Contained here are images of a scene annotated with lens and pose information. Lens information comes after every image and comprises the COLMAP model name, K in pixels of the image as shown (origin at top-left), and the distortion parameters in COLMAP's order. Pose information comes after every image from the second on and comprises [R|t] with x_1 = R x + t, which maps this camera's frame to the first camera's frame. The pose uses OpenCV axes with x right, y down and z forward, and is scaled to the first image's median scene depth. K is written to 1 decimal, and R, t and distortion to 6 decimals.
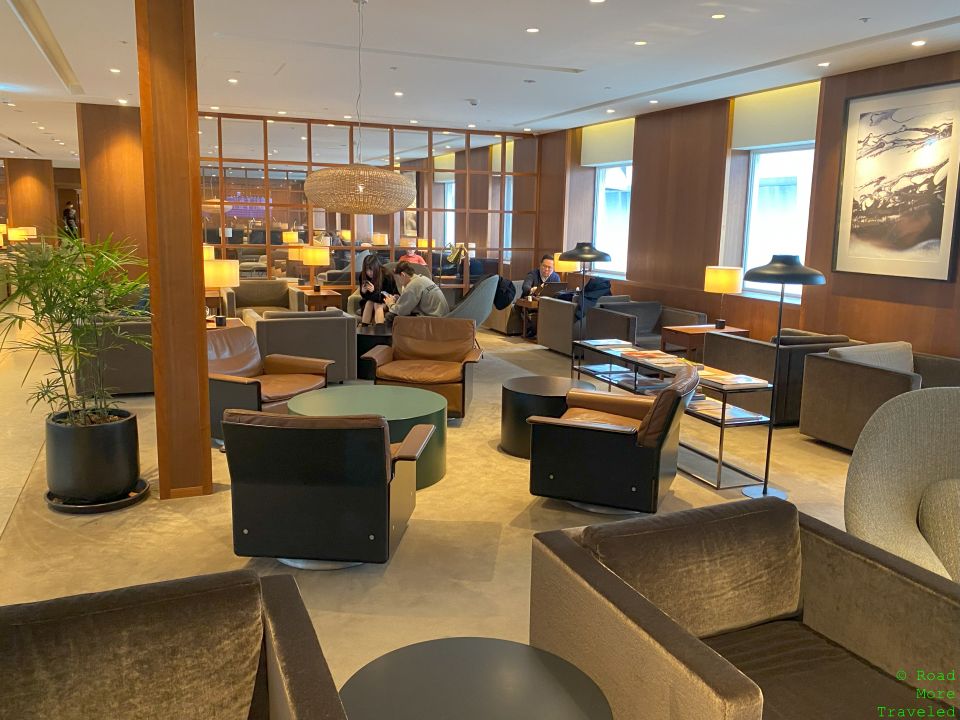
lens RADIAL K [[801.6, 0, 480.0], [0, 801.6, 360.0], [0, 0, 1]] dist [0.007495, -0.001106]
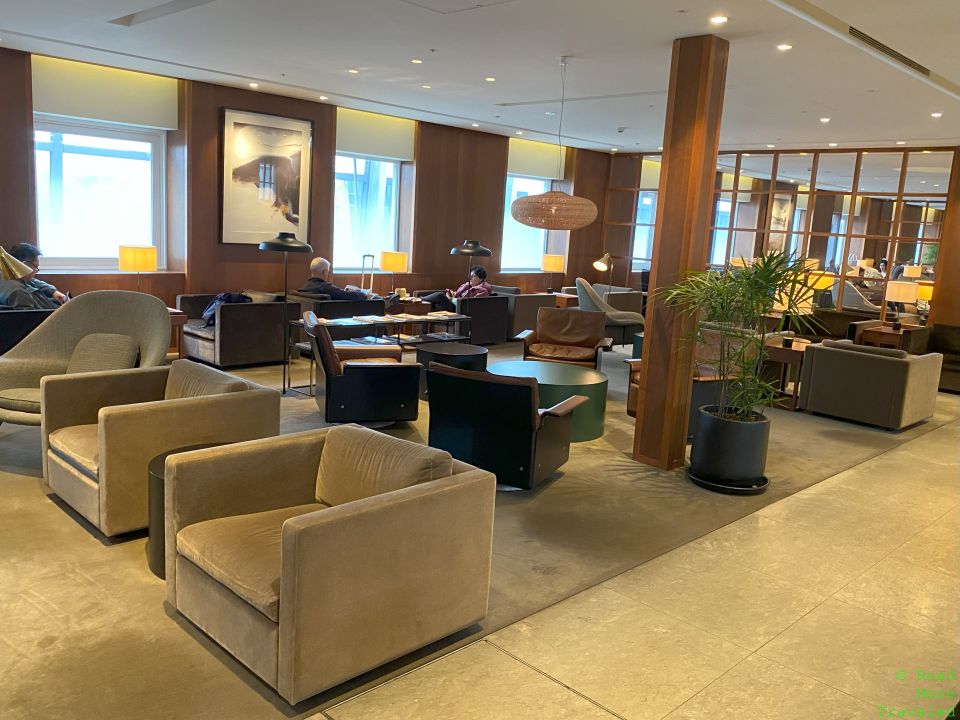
lens RADIAL K [[801.6, 0, 480.0], [0, 801.6, 360.0], [0, 0, 1]] dist [0.007495, -0.001106]
pose [[0.390619, 0.157069, -0.907054, 0.694896], [-0.209431, 0.974660, 0.078586, -0.031115], [0.896413, 0.159268, 0.413616, 0.264777]]
